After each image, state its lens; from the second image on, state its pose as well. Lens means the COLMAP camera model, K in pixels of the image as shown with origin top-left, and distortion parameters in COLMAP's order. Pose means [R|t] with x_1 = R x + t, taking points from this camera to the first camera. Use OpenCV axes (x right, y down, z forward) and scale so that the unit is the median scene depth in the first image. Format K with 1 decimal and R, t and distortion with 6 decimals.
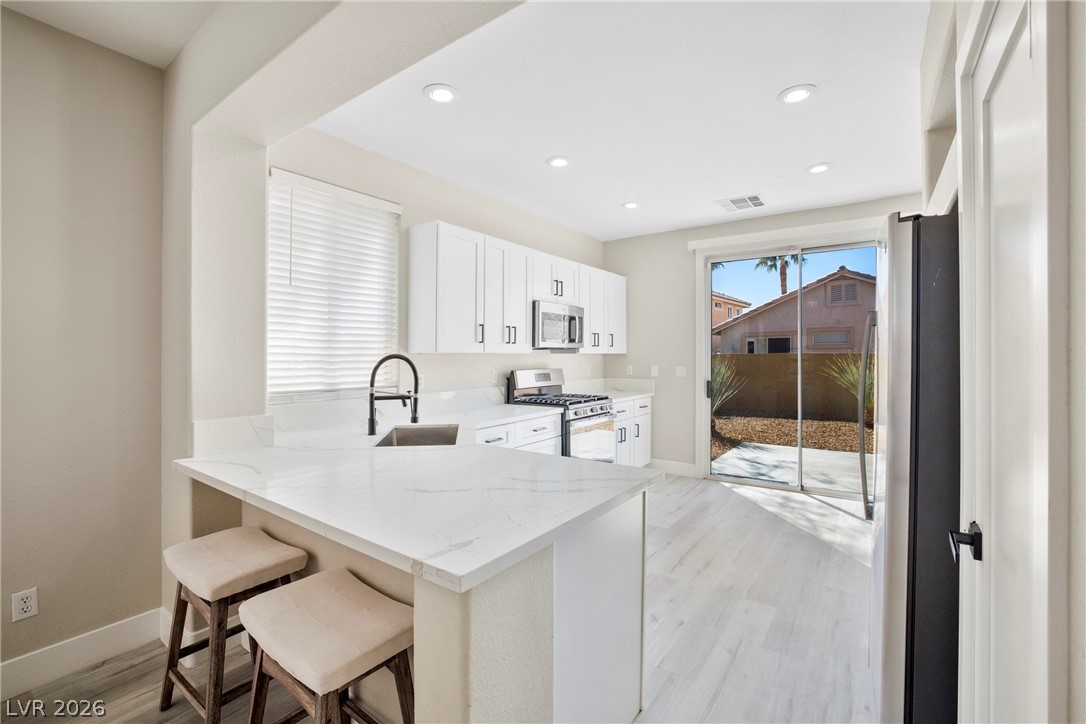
lens RADIAL K [[465.9, 0, 543.0], [0, 465.9, 362.0], [0, 0, 1]] dist [-0.043334, 0.016765]
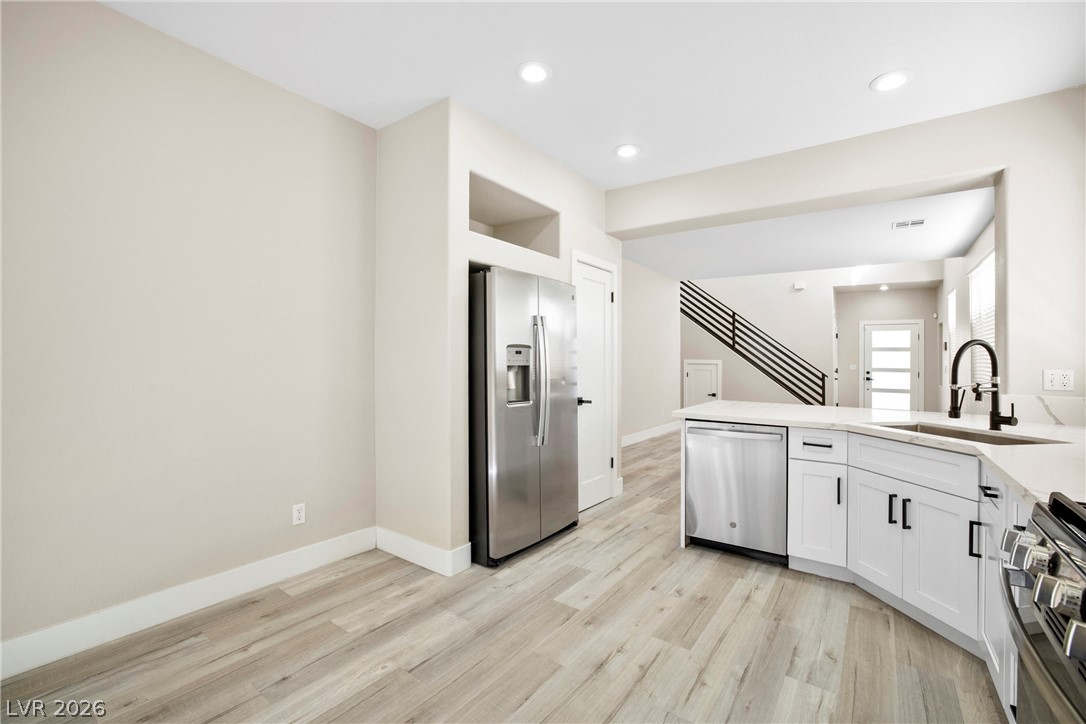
lens RADIAL K [[465.9, 0, 543.0], [0, 465.9, 362.0], [0, 0, 1]] dist [-0.043334, 0.016765]
pose [[-0.999984, -0.004210, 0.003796, 0.470755], [-0.004157, 0.999894, 0.013920, 0.016015], [-0.003855, 0.013904, -0.999896, 1.748540]]
